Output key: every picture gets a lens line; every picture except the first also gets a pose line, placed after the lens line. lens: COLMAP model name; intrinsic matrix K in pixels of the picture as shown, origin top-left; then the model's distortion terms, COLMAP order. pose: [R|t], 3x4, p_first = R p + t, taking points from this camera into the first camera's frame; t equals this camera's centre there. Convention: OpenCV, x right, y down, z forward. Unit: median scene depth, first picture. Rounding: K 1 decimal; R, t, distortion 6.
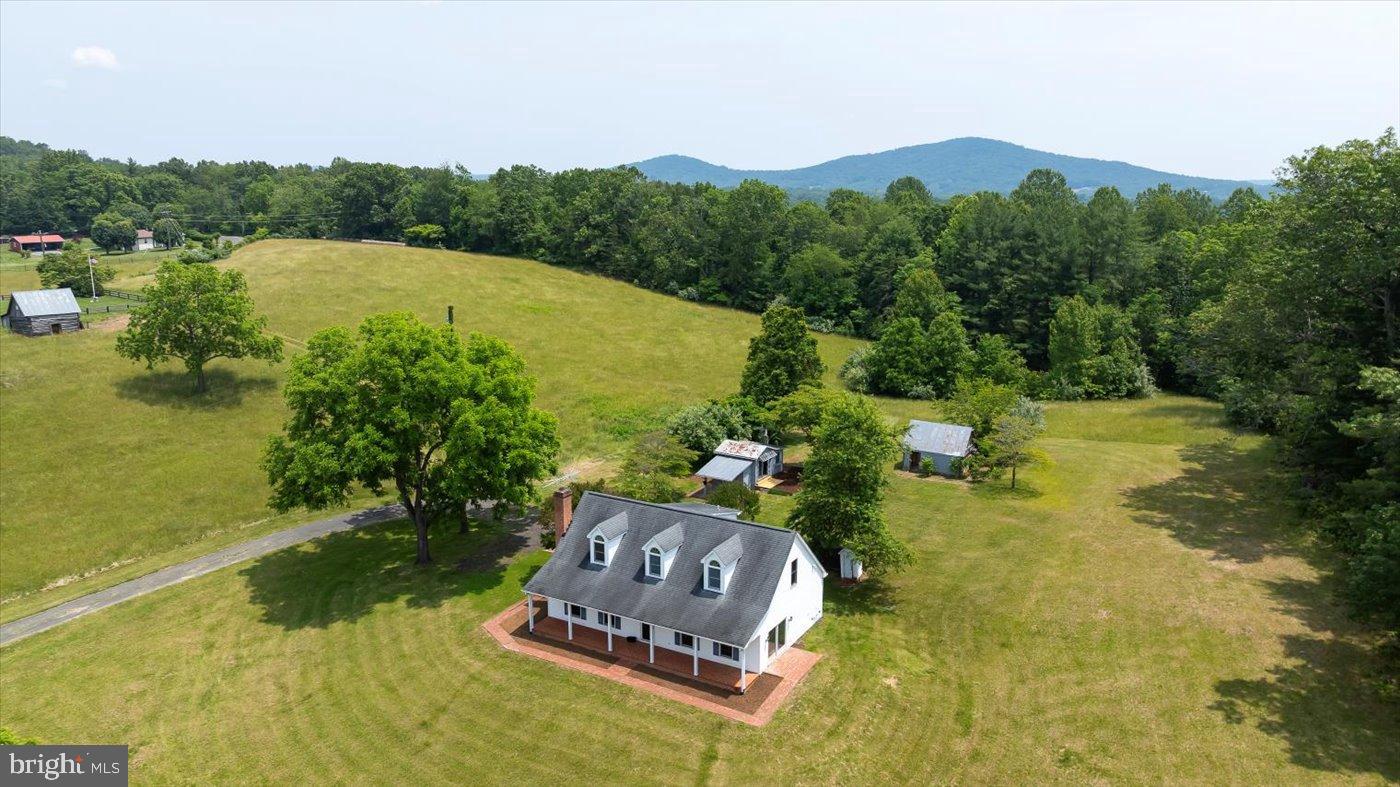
lens RADIAL K [[986.0, 0, 706.7], [0, 986.0, 392.2], [0, 0, 1]] dist [-0.019504, -0.004670]
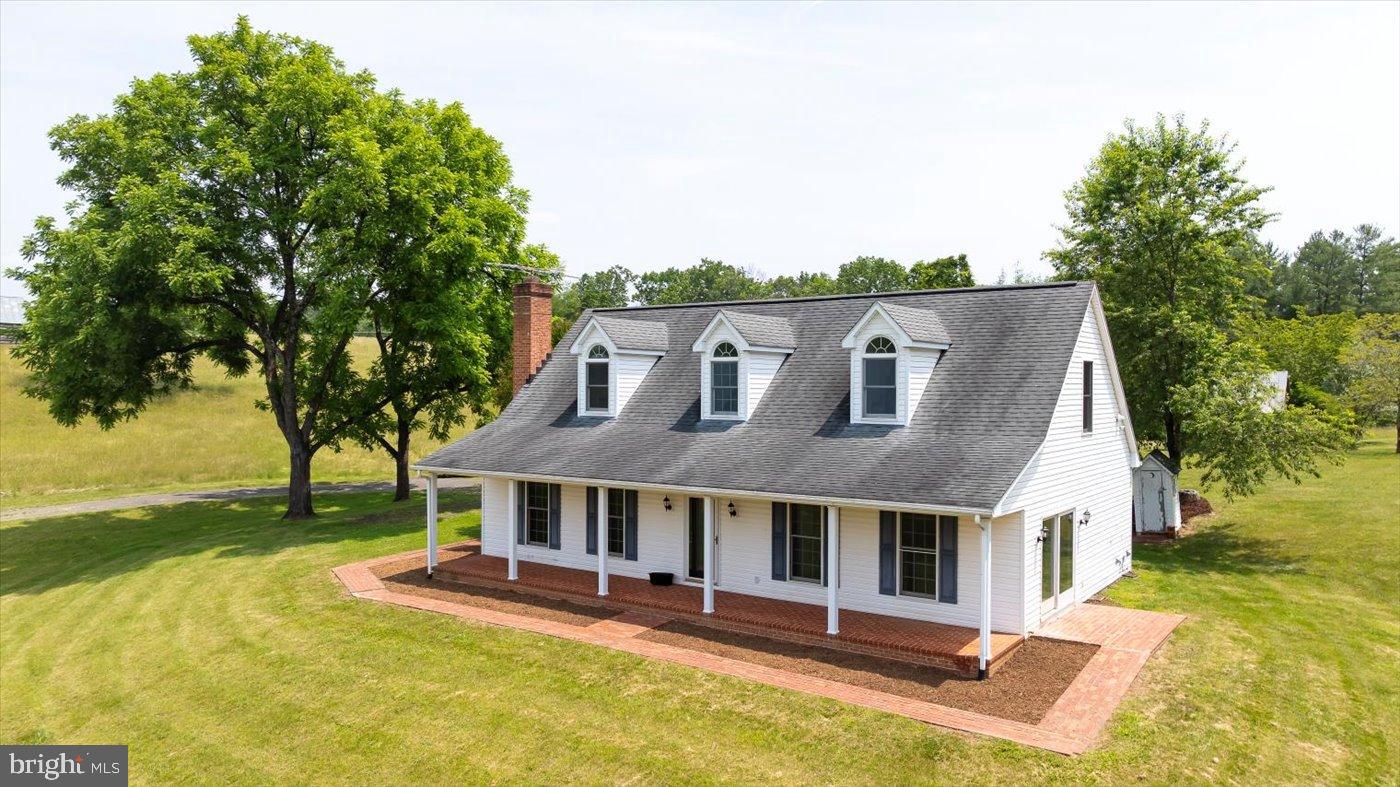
lens RADIAL K [[982.8, 0, 706.4], [0, 982.8, 398.9], [0, 0, 1]] dist [-0.023171, 0.011663]
pose [[0.994832, 0.003234, -0.101487, -0.017496], [-0.023540, 0.979609, -0.199531, 0.236740], [0.098772, 0.200889, 0.974622, 0.554603]]
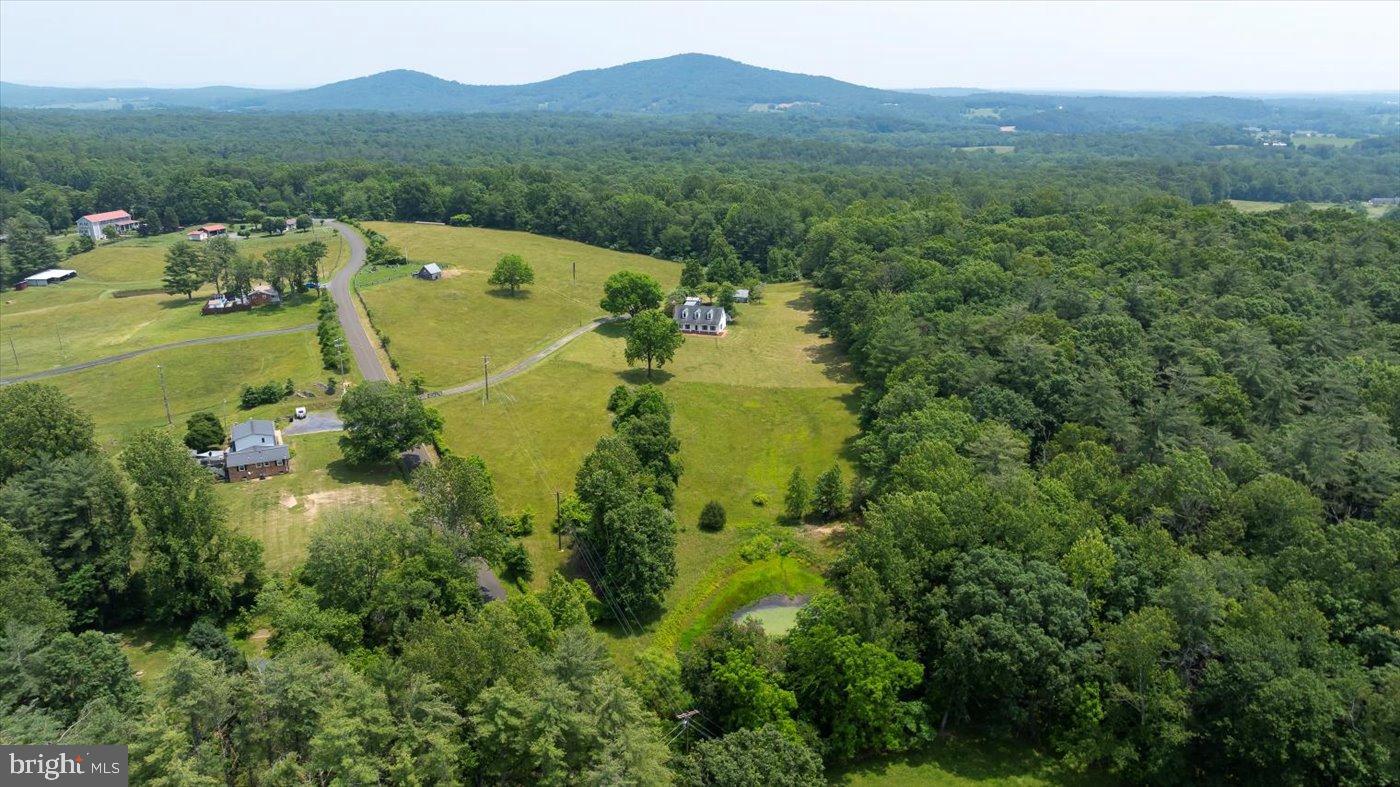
lens RADIAL K [[982.8, 0, 706.4], [0, 982.8, 398.9], [0, 0, 1]] dist [-0.023171, 0.011663]
pose [[0.963383, -0.086075, 0.253938, -1.251201], [0.060725, 0.992505, 0.106045, 0.056186], [-0.261163, -0.086741, 0.961390, -3.731602]]
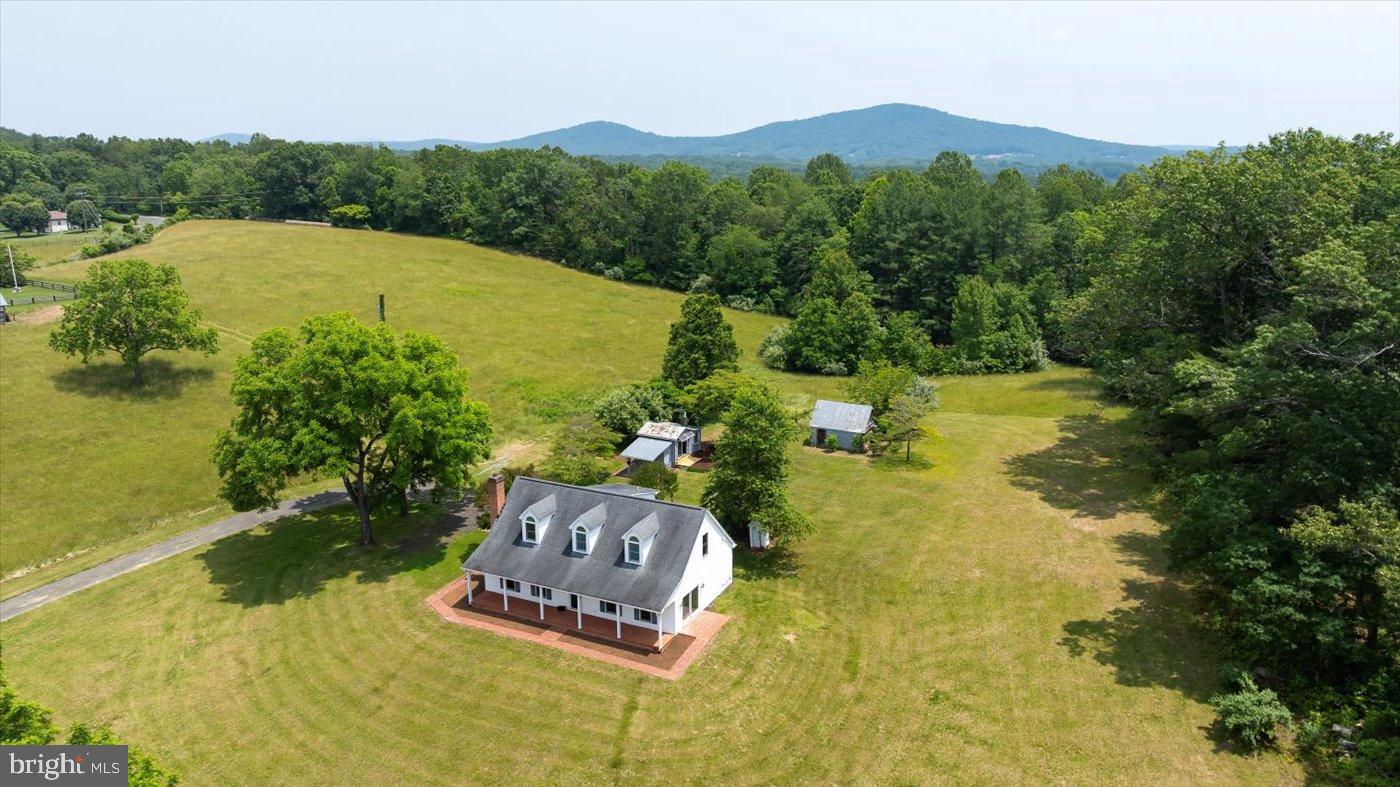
lens RADIAL K [[982.8, 0, 706.4], [0, 982.8, 398.9], [0, 0, 1]] dist [-0.023171, 0.011663]
pose [[0.997509, -0.019643, 0.067748, 0.015507], [0.016921, 0.999035, 0.040526, -0.026580], [-0.068478, -0.039279, 0.996879, -0.103407]]
